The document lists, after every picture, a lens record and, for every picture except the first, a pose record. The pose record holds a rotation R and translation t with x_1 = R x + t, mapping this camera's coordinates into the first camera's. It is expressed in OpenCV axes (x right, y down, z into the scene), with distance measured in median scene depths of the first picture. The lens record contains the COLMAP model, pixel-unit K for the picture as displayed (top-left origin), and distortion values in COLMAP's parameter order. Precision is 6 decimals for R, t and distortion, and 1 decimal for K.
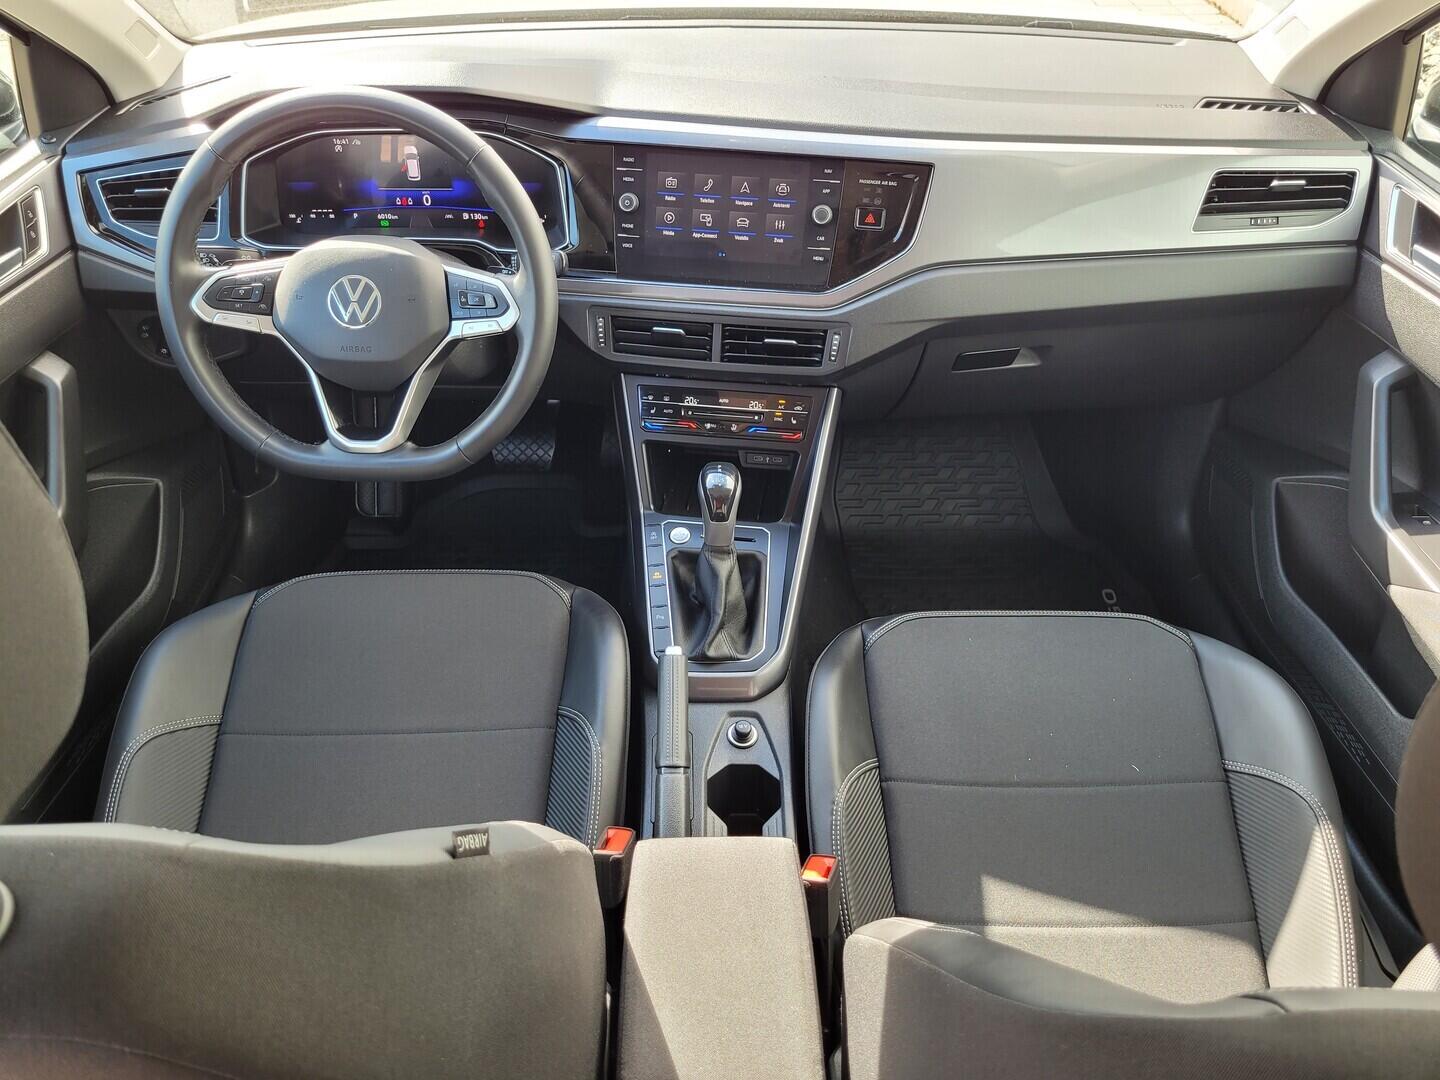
lens RADIAL K [[1103.5, 0, 720.0], [0, 1103.5, 540.0], [0, 0, 1]] dist [0.015847, 0.004818]
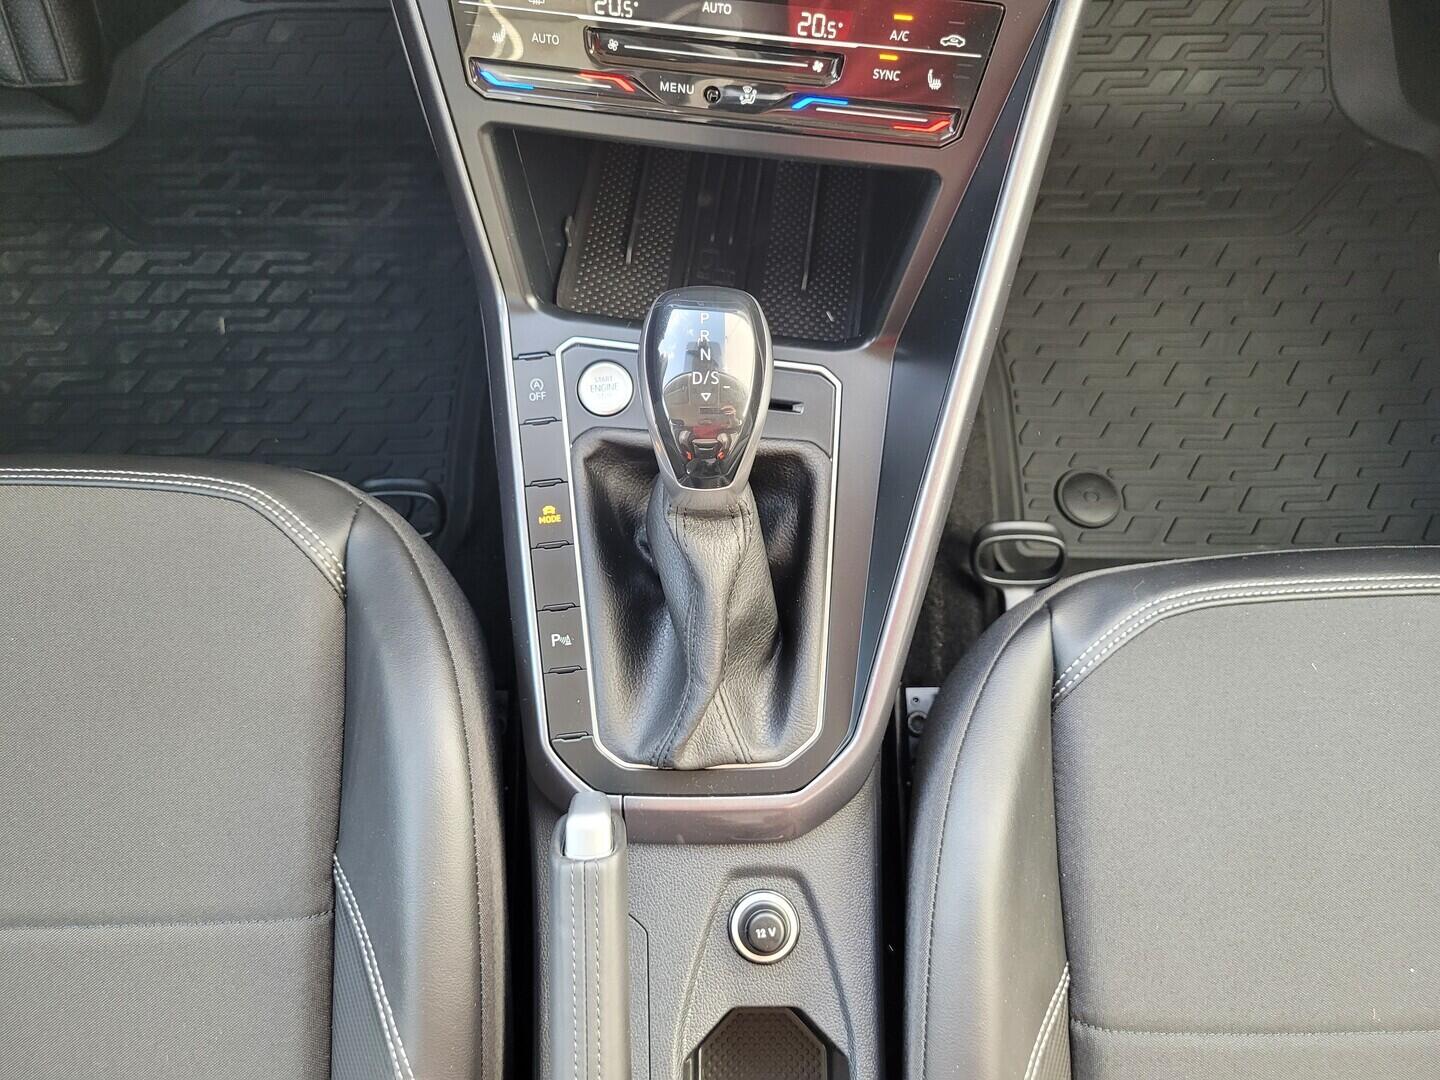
lens RADIAL K [[1103.5, 0, 720.0], [0, 1103.5, 540.0], [0, 0, 1]] dist [0.015847, 0.004818]
pose [[0.999986, -0.004893, 0.002146, 0.003068], [0.002961, 0.841915, 0.539603, -0.174852], [-0.004447, -0.539589, 0.841917, 0.675423]]
